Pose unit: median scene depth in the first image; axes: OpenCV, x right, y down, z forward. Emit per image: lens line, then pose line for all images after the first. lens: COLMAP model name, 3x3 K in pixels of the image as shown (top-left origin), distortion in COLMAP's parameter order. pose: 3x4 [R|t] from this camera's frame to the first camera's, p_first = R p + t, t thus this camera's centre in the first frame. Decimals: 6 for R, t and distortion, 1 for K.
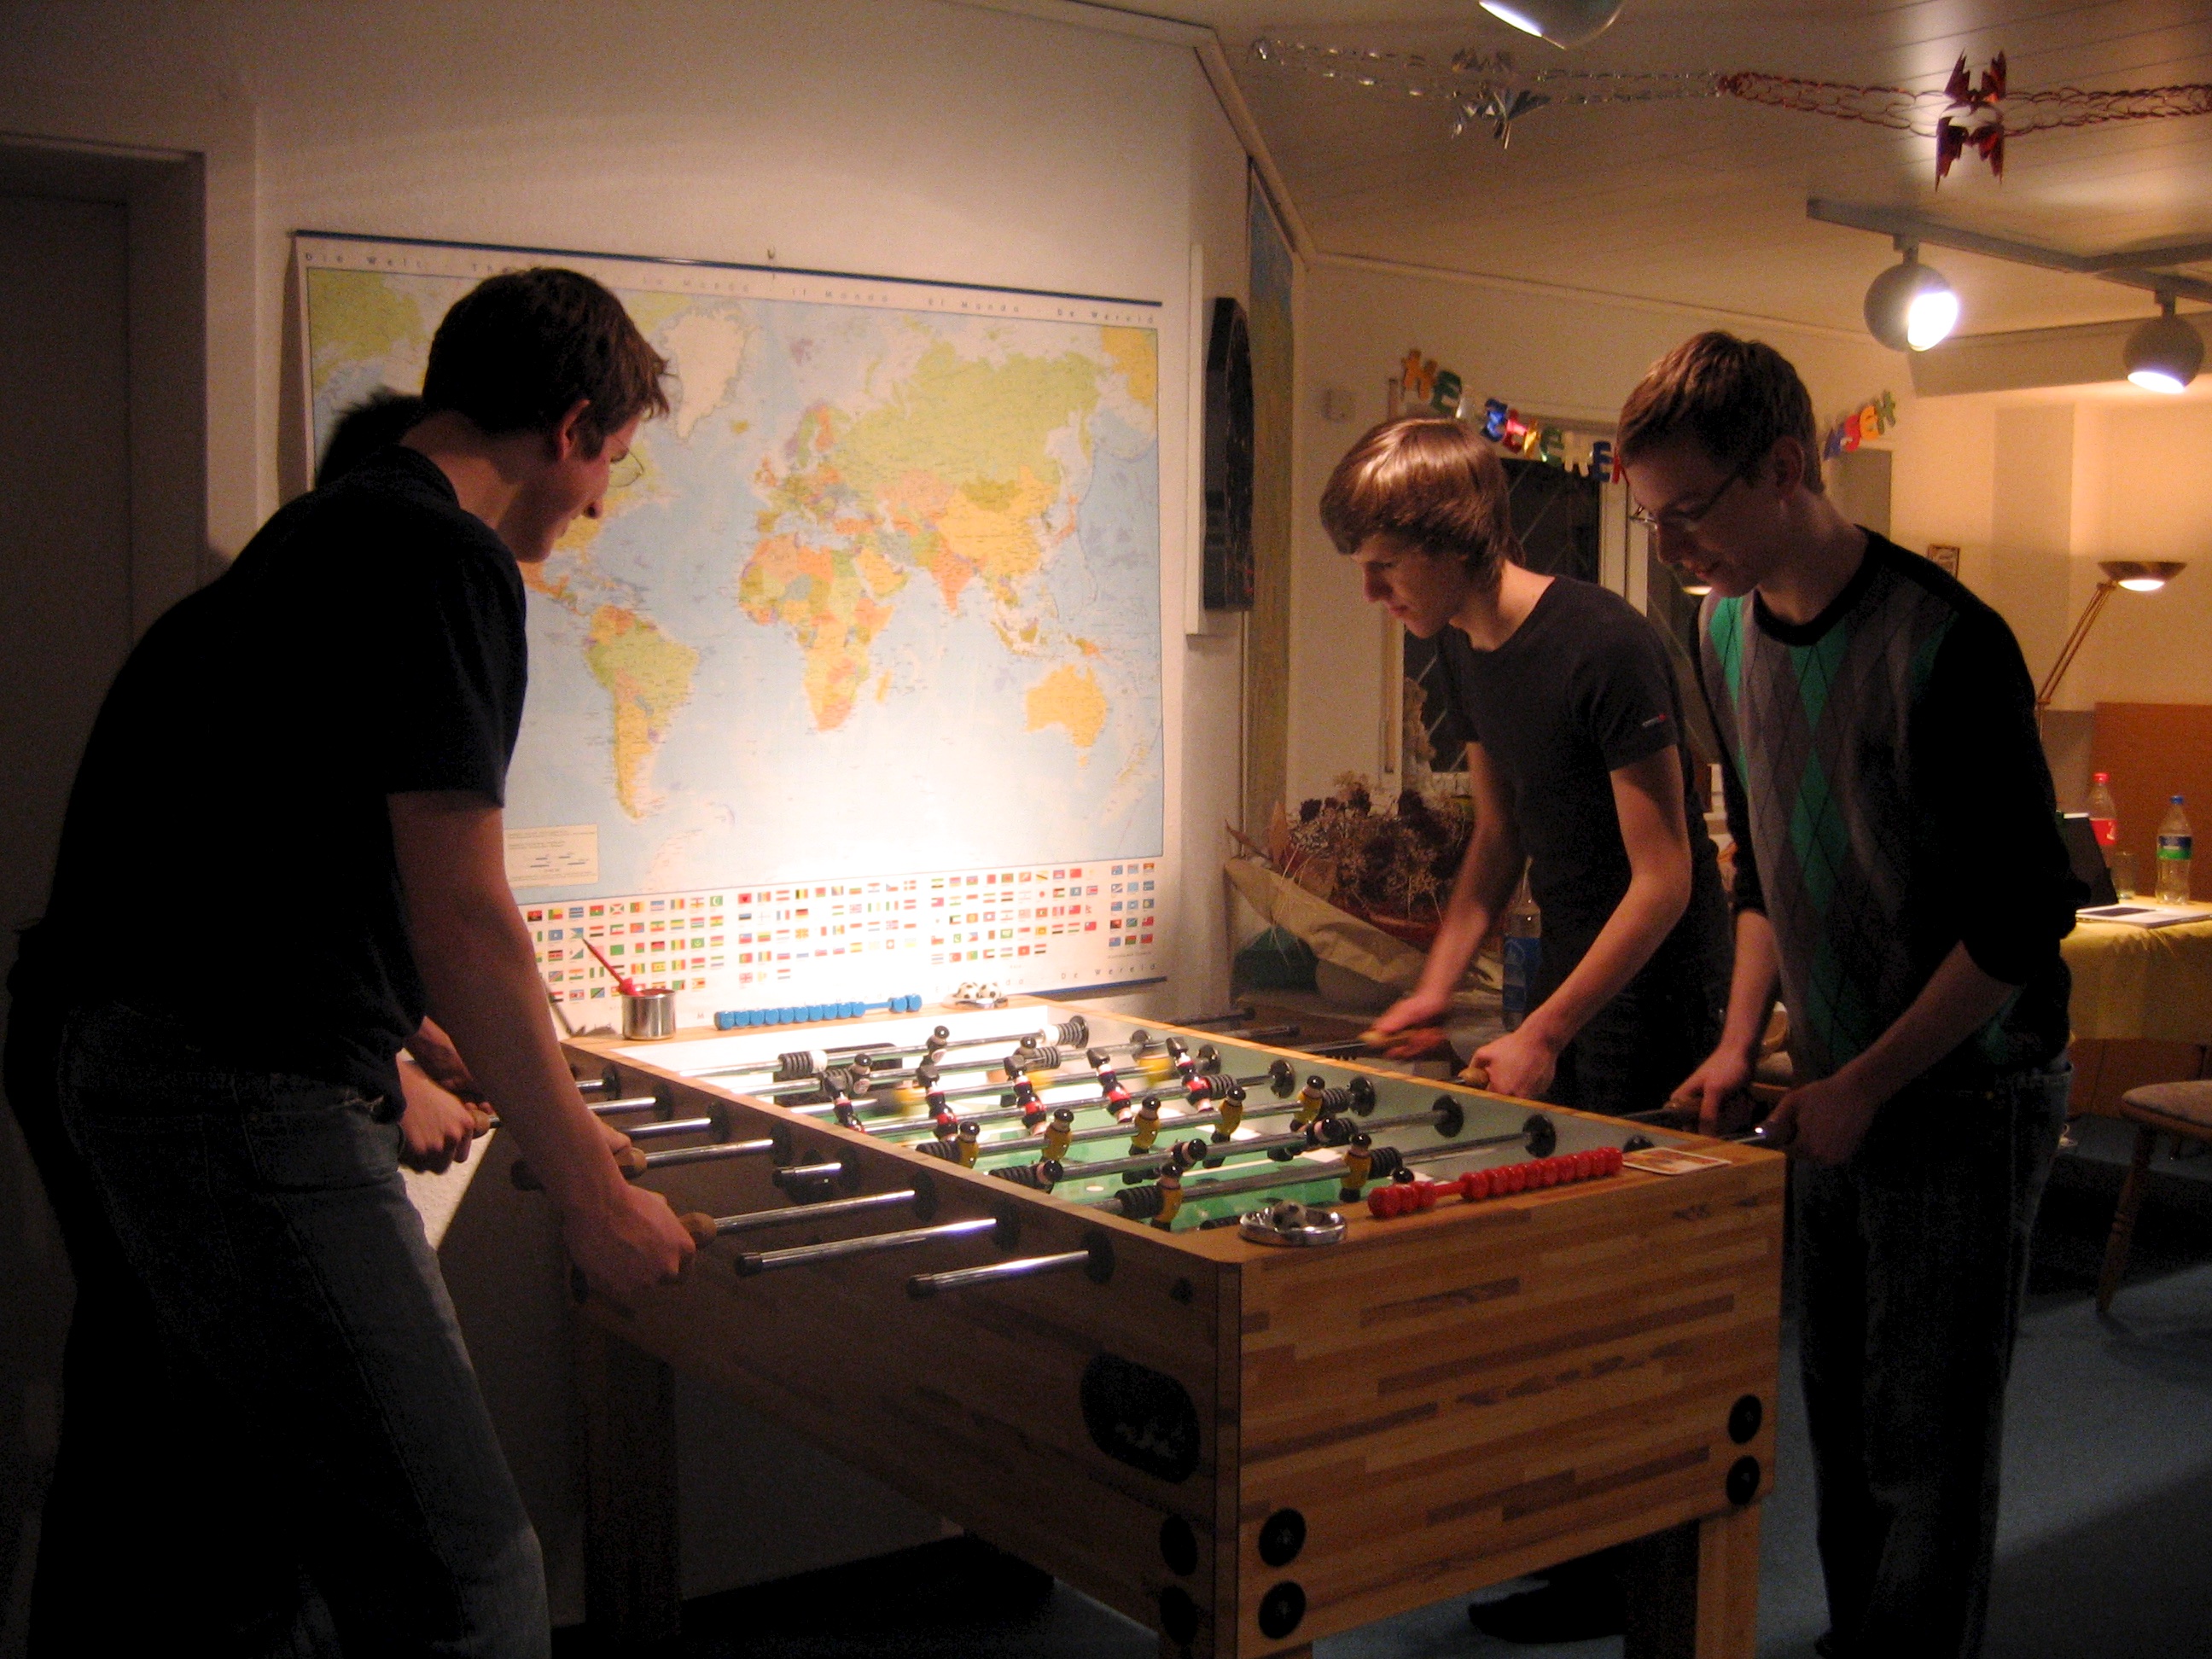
lens RADIAL K [[2439.3, 0, 1106.0], [0, 2439.3, 829.5], [0, 0, 1]] dist [-0.002612, 0.050493]
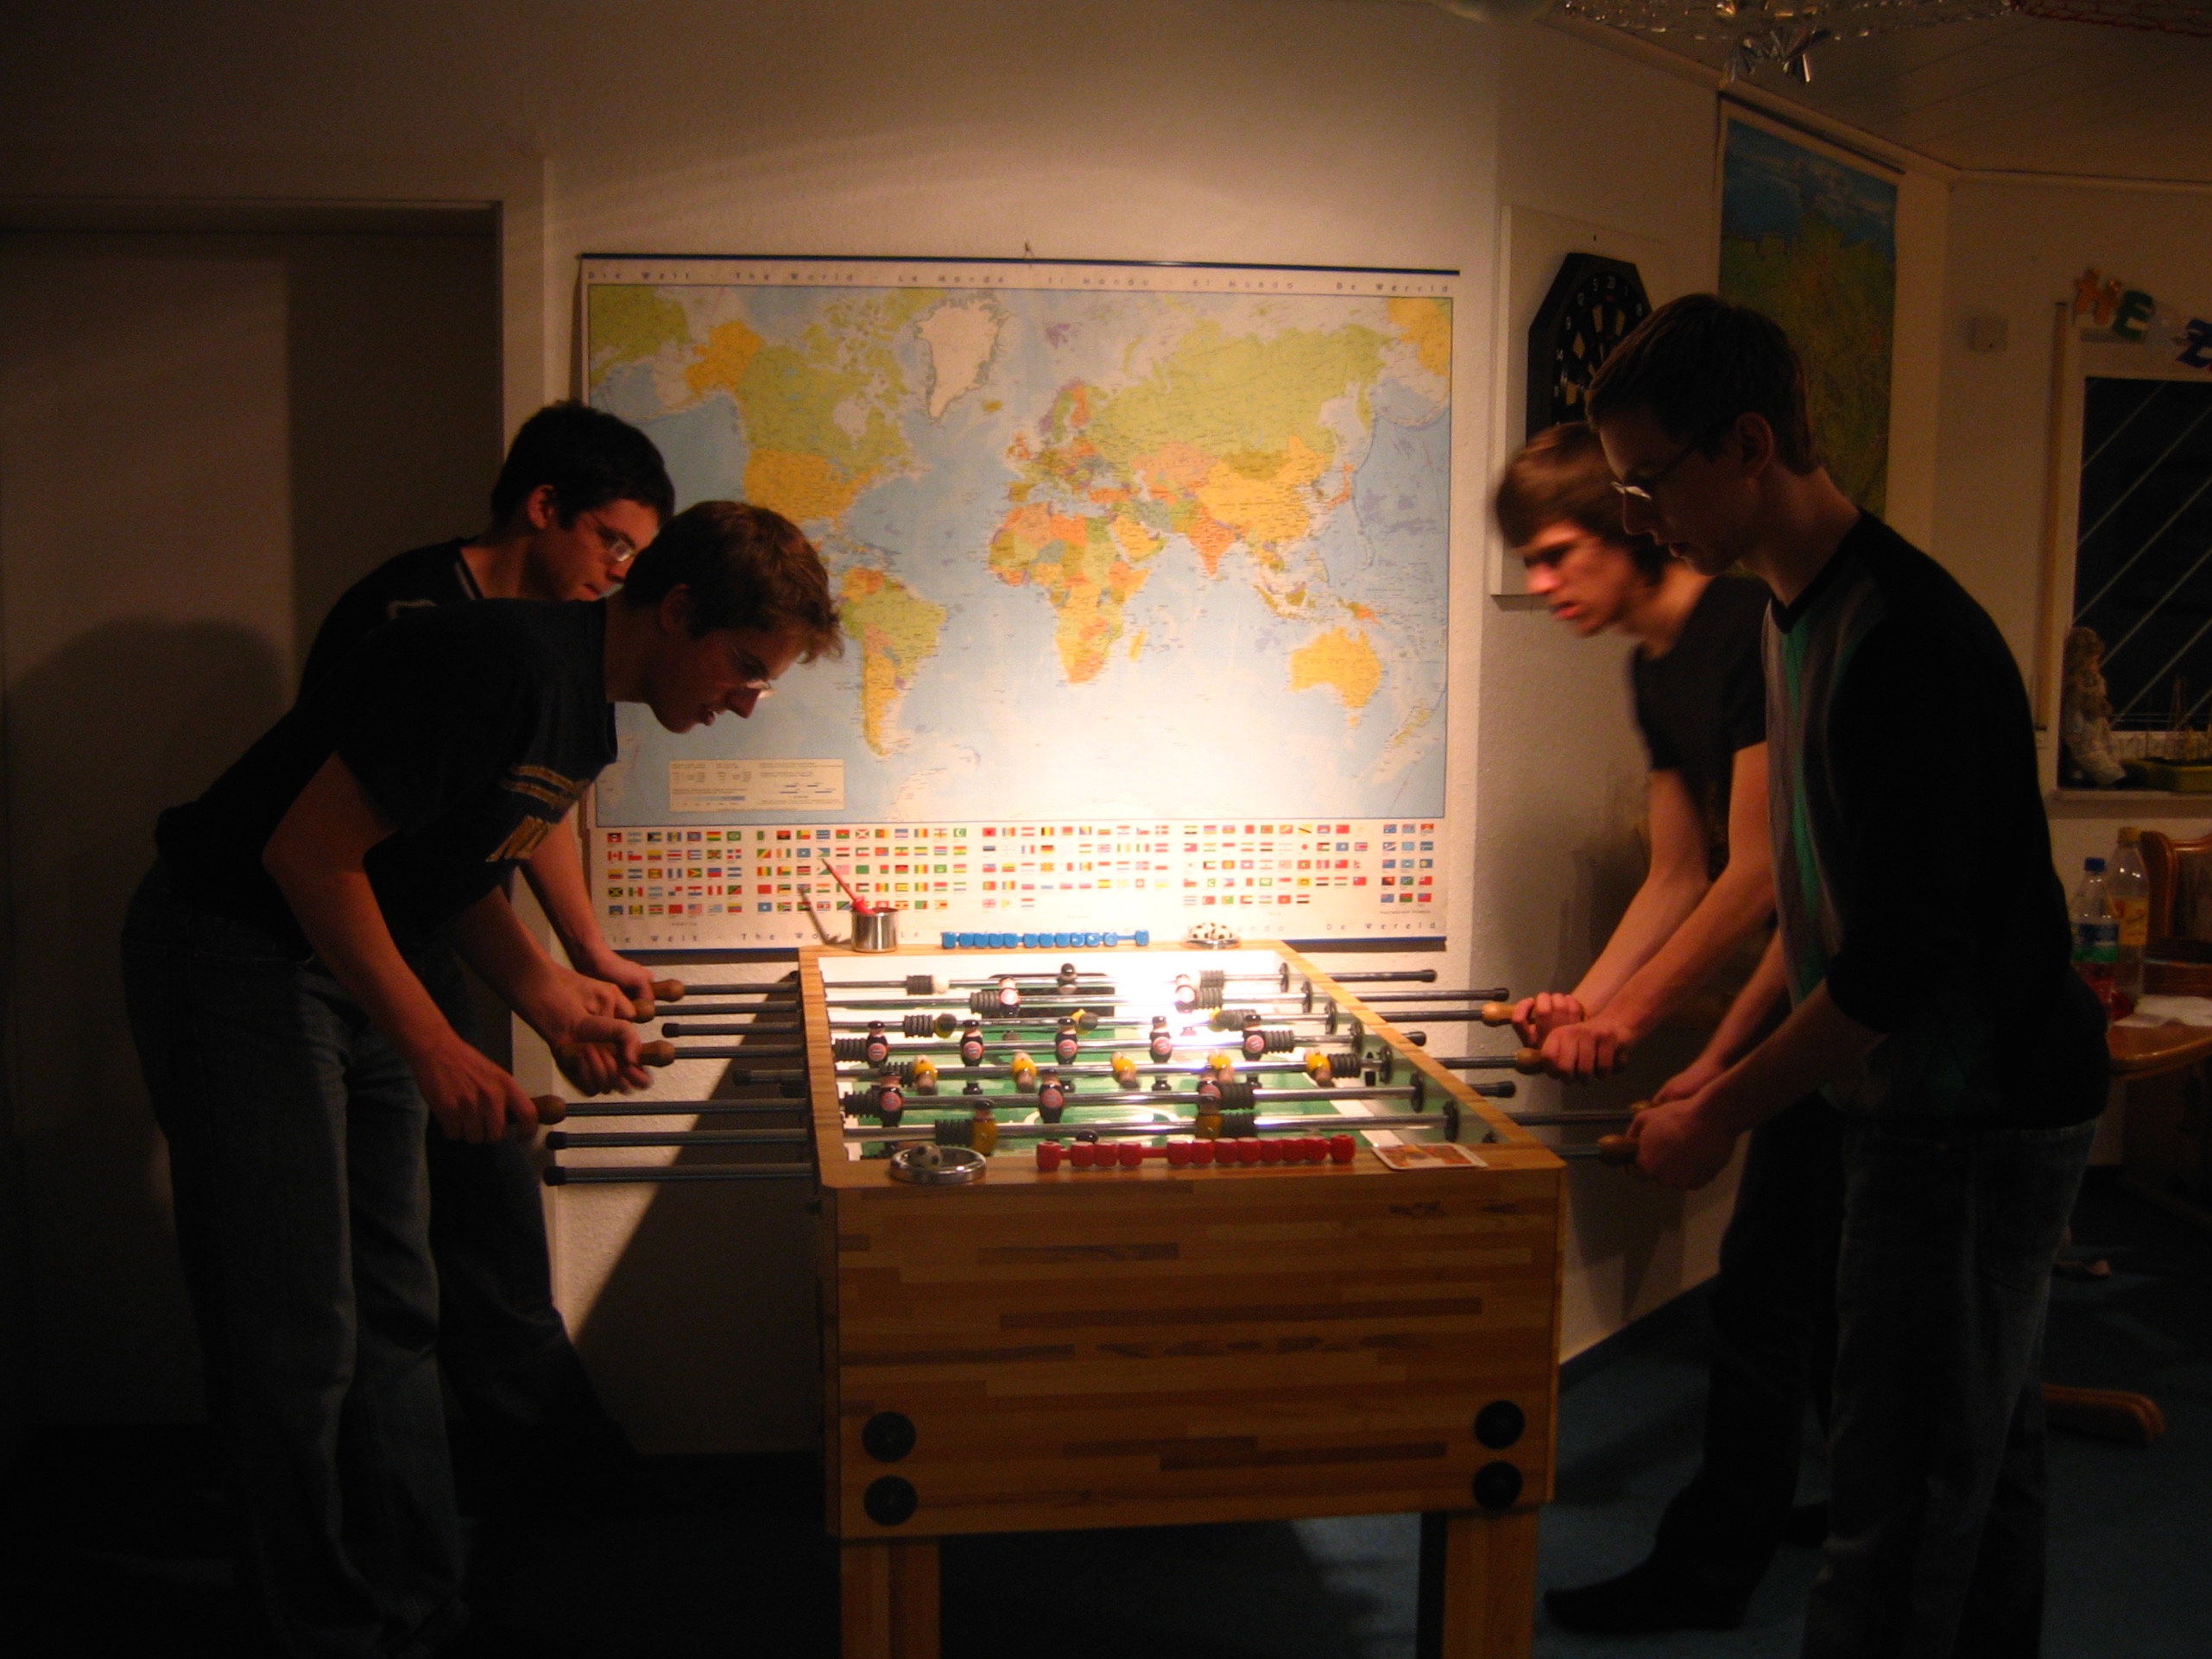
lens RADIAL K [[2439.0, 0, 1106.0], [0, 2439.0, 829.5], [0, 0, 1]] dist [-0.002612, 0.050493]
pose [[0.891100, 0.067782, -0.448717, 0.391302], [-0.051732, 0.997509, 0.047949, -0.028460], [0.450849, -0.019515, 0.892387, 0.032071]]
